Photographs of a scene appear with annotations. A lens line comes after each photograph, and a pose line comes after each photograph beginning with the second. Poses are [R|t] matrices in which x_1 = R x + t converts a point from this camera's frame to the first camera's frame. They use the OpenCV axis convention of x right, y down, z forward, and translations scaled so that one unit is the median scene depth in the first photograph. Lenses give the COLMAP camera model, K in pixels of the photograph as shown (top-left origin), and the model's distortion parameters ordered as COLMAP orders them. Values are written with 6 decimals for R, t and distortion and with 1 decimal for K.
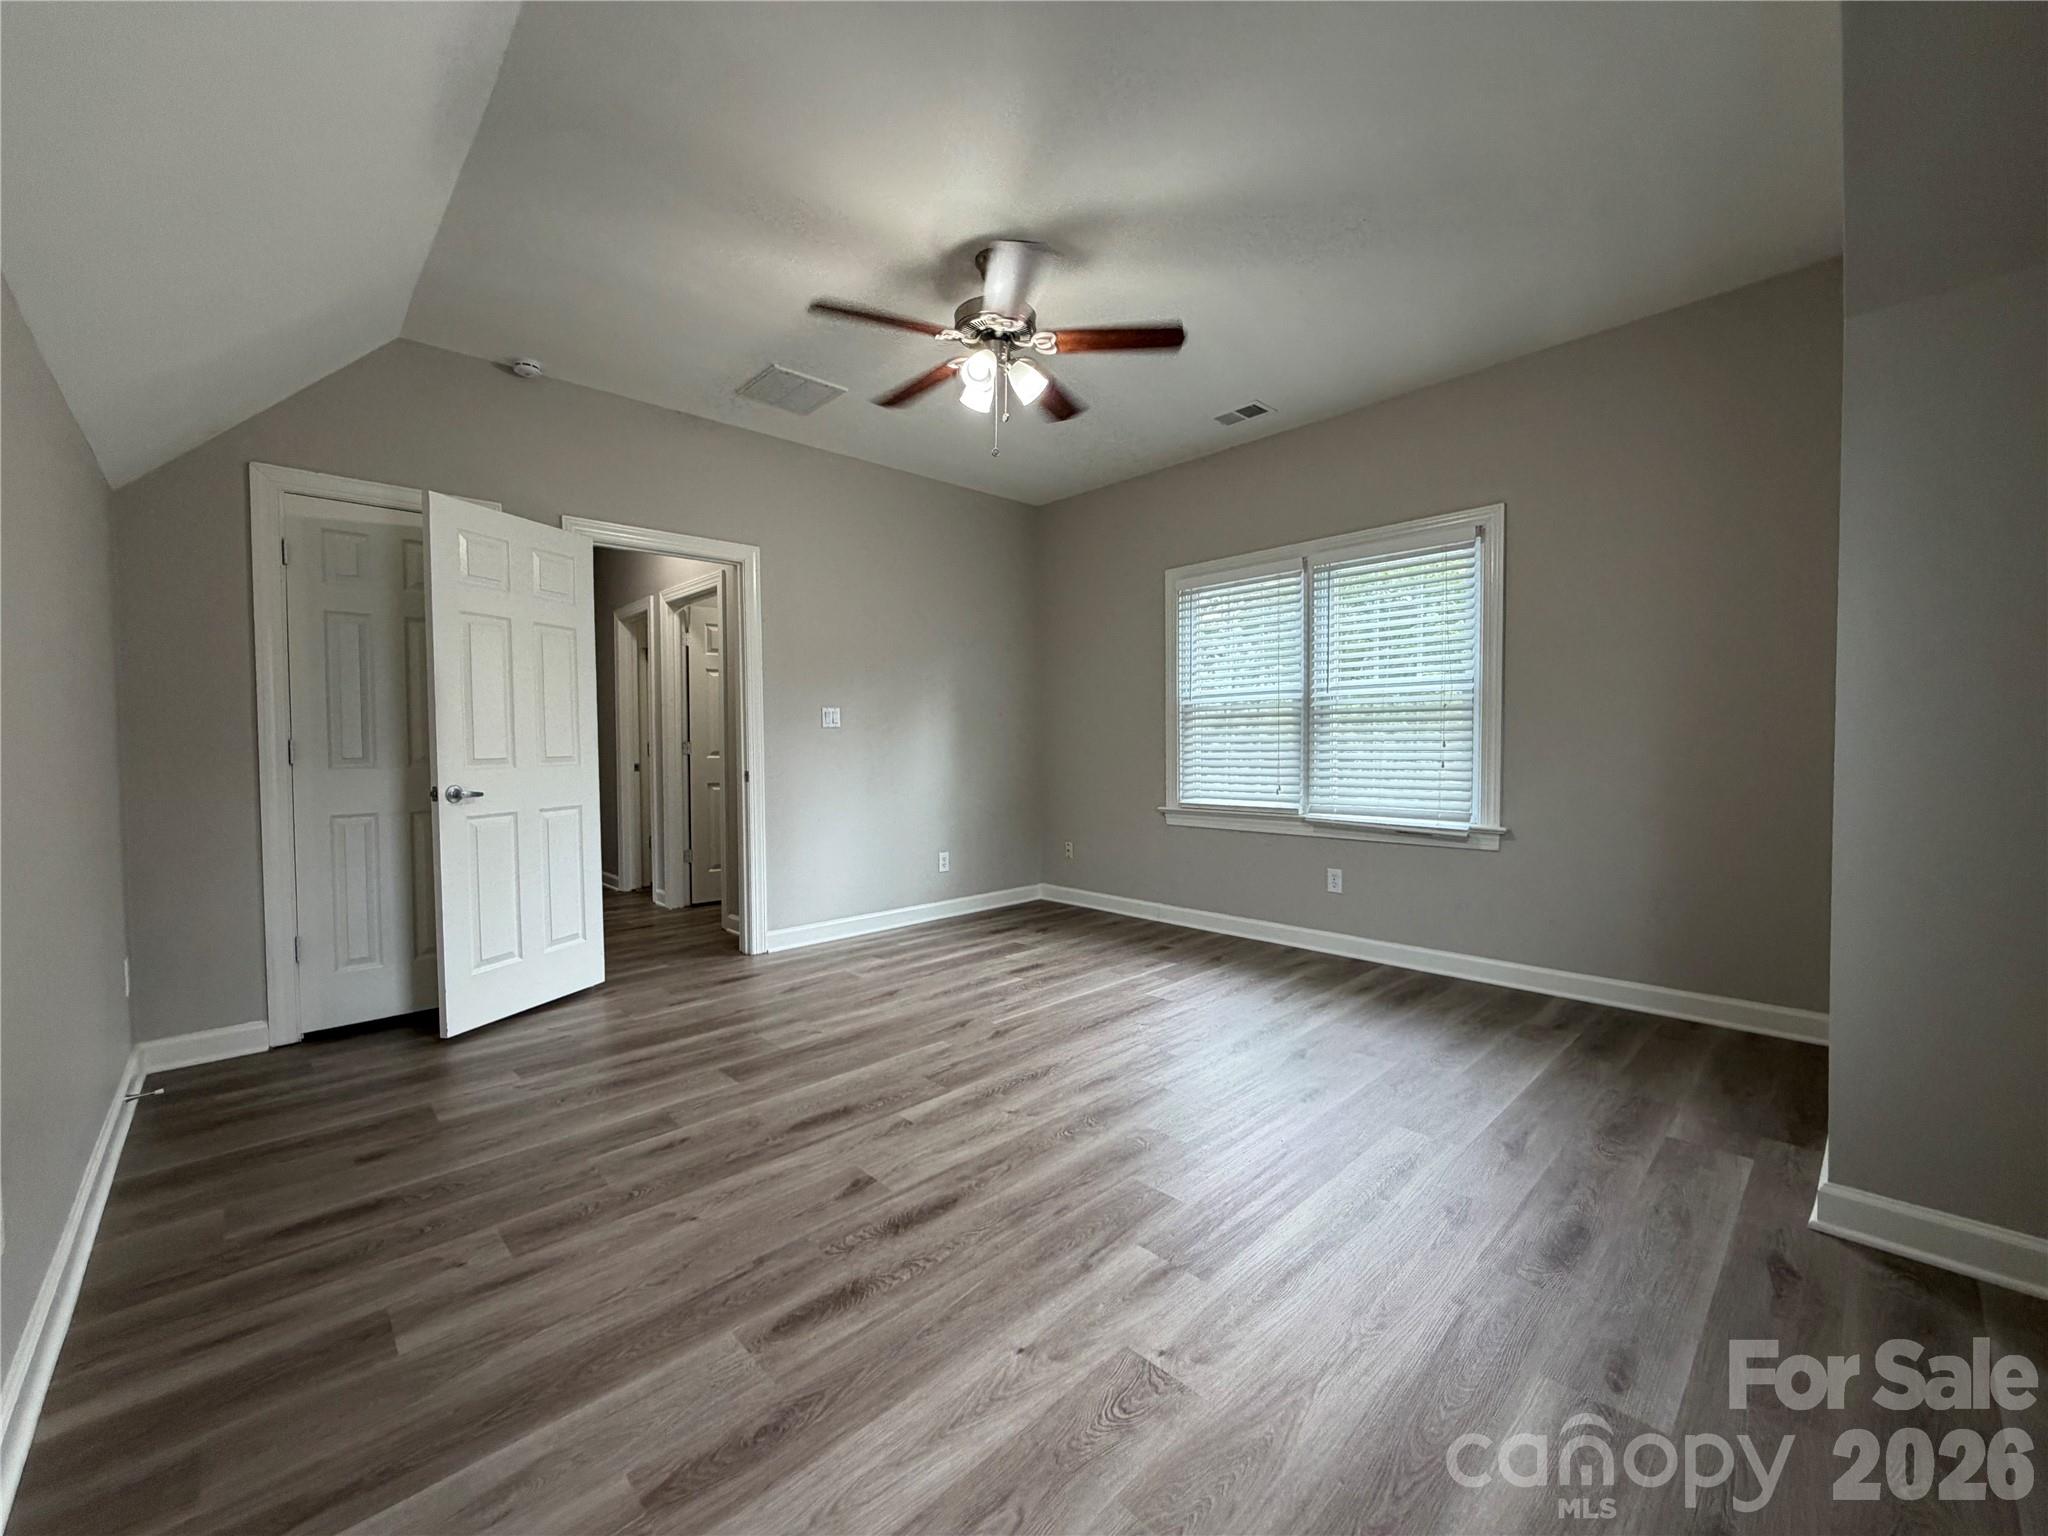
lens RADIAL K [[816.4, 0, 1019.0], [0, 816.4, 762.7], [0, 0, 1]] dist [-0.000208, -0.000058]
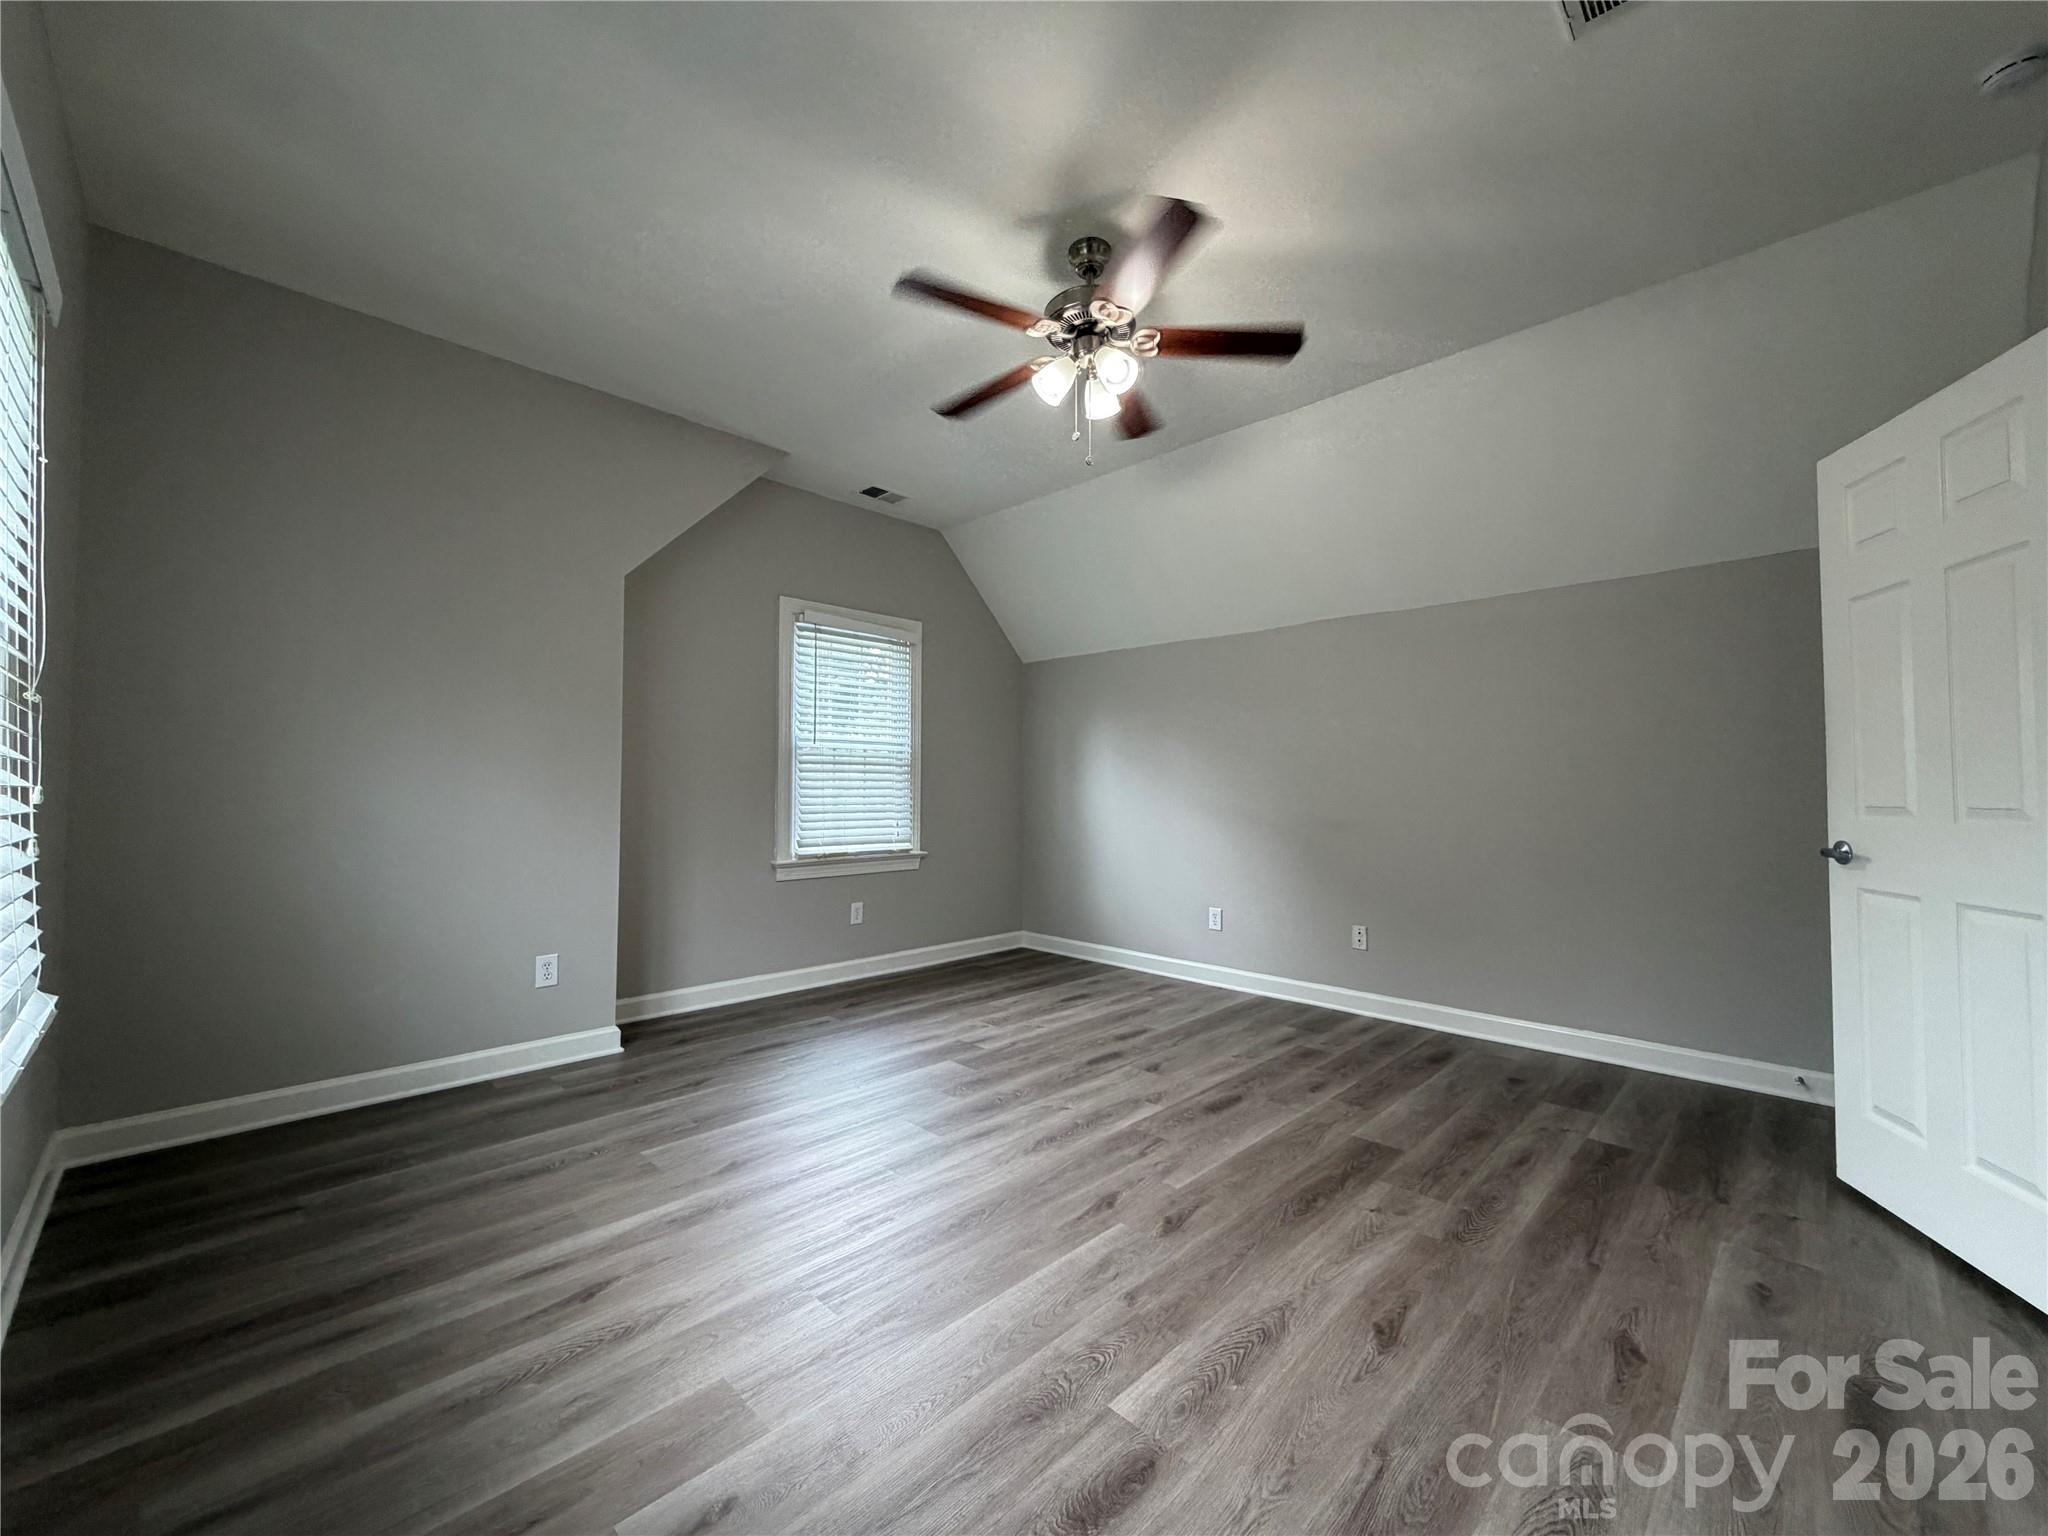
lens RADIAL K [[816.4, 0, 1020.9], [0, 816.4, 778.6], [0, 0, 1]] dist [-0.000208, -0.000058]
pose [[-0.999486, 0.005413, -0.031610, 0.078050], [0.005085, 0.999933, 0.010427, -0.044534], [0.031665, 0.010261, -0.999446, 1.882507]]
